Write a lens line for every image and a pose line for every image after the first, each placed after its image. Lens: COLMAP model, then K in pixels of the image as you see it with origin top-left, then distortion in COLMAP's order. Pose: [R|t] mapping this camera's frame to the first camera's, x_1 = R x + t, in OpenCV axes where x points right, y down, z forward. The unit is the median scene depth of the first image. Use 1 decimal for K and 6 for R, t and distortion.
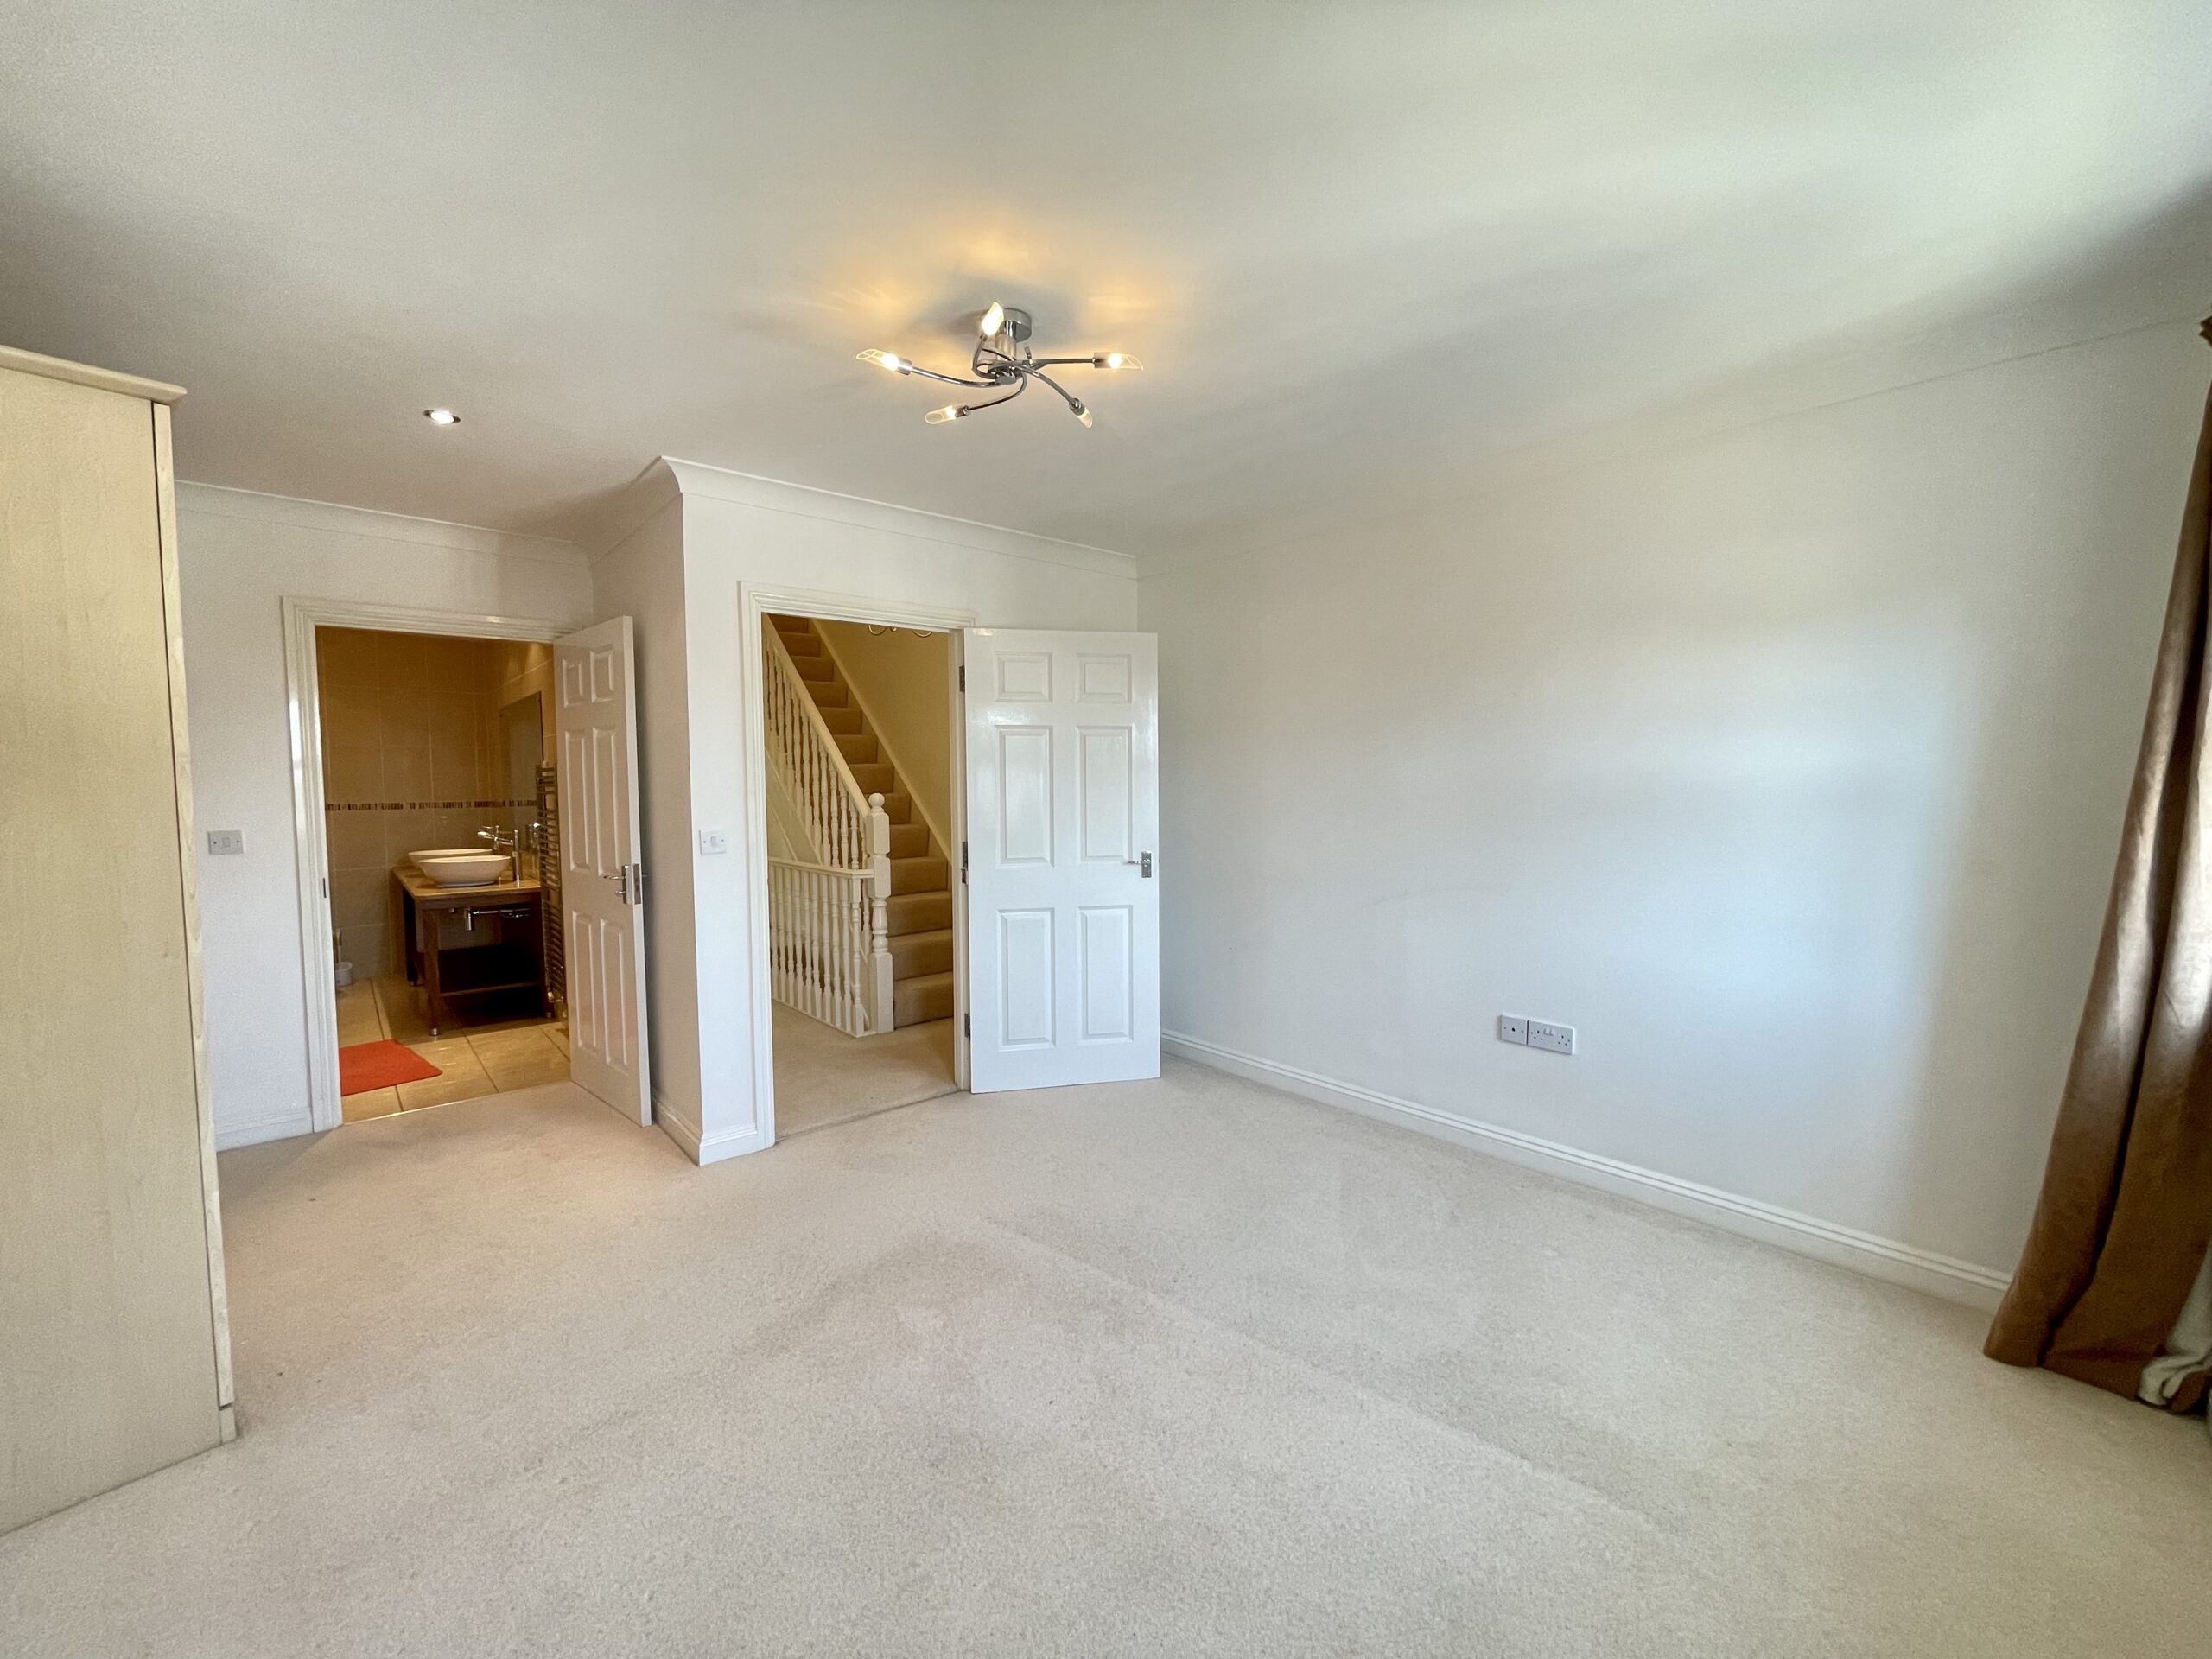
lens RADIAL K [[898.8, 0, 1106.0], [0, 898.8, 829.5], [0, 0, 1]] dist [-0.000514, -0.000088]
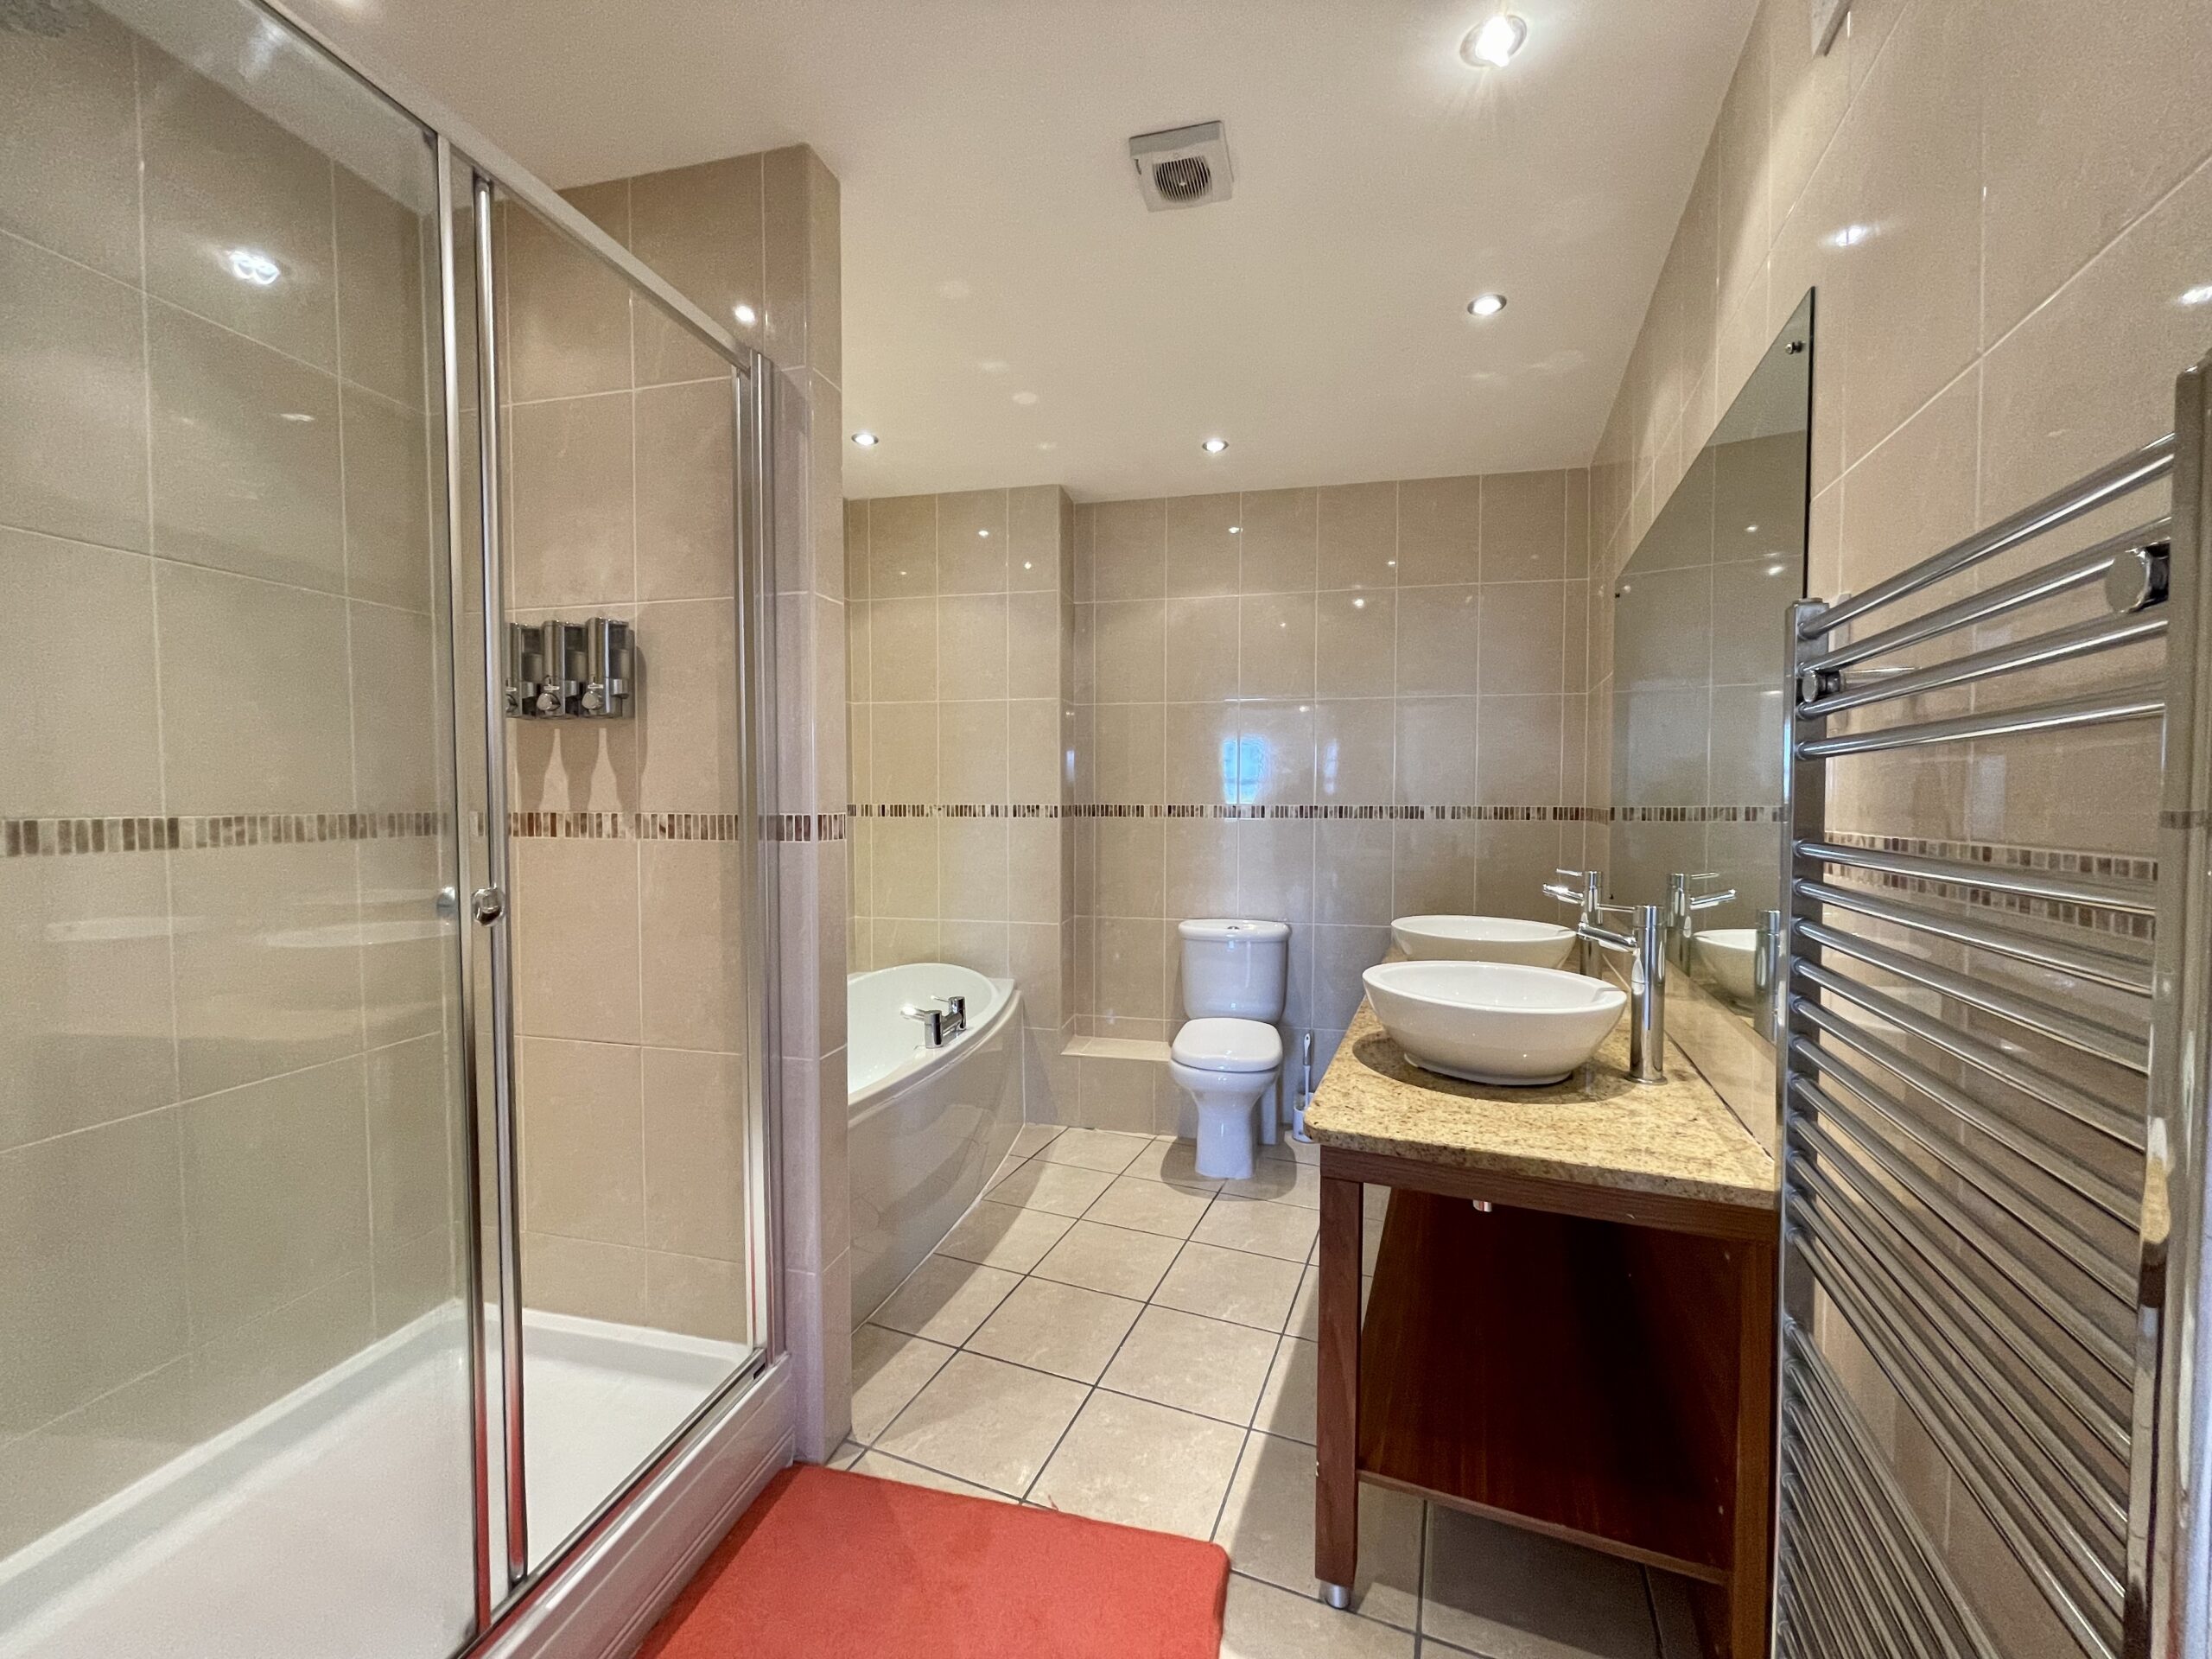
lens RADIAL K [[874.9, 0, 1106.0], [0, 874.9, 829.5], [0, 0, 1]] dist [0.000952, 0.000044]
pose [[0.466522, 0.039132, -0.883643, -0.458648], [-0.049196, 0.998622, 0.018250, -0.018616], [0.883140, 0.034958, 0.467805, 0.661115]]
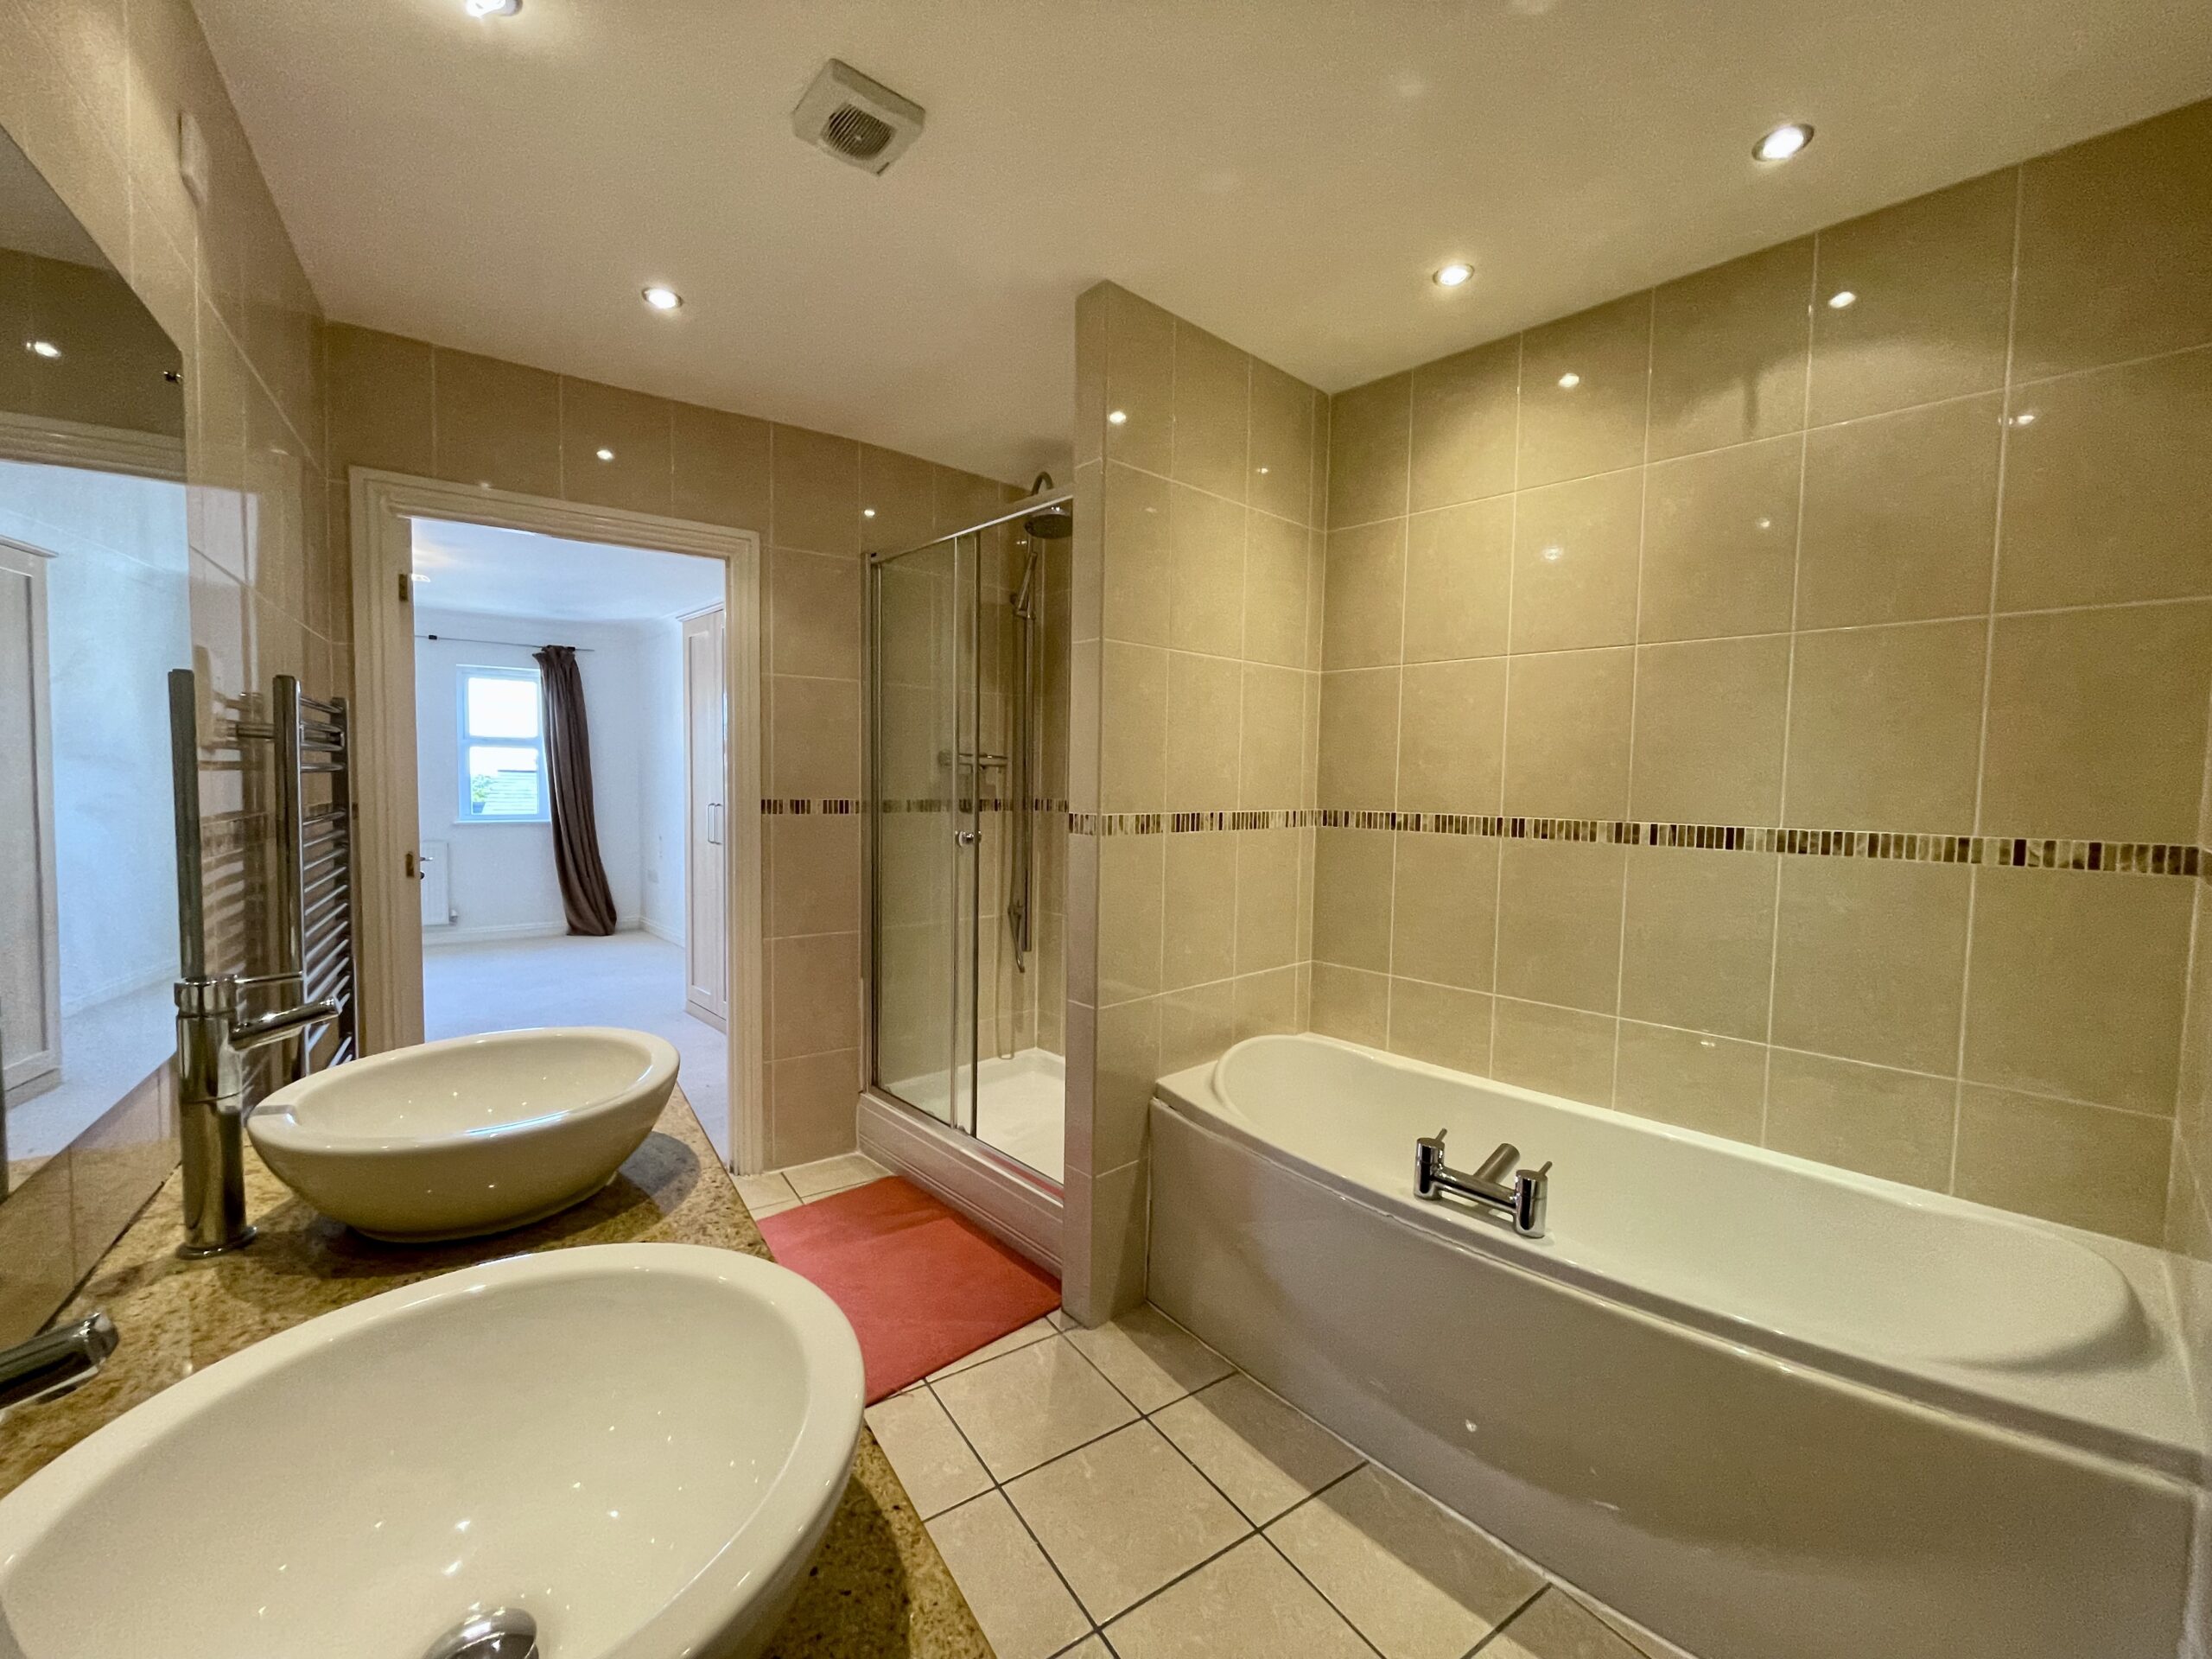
lens RADIAL K [[898.8, 0, 1106.0], [0, 898.8, 829.5], [0, 0, 1]] dist [-0.000514, -0.000088]
pose [[-0.993912, -0.012437, 0.109474, -0.778548], [-0.001071, 0.994652, 0.103280, -0.043569], [-0.110173, 0.102534, -0.988609, 1.046672]]
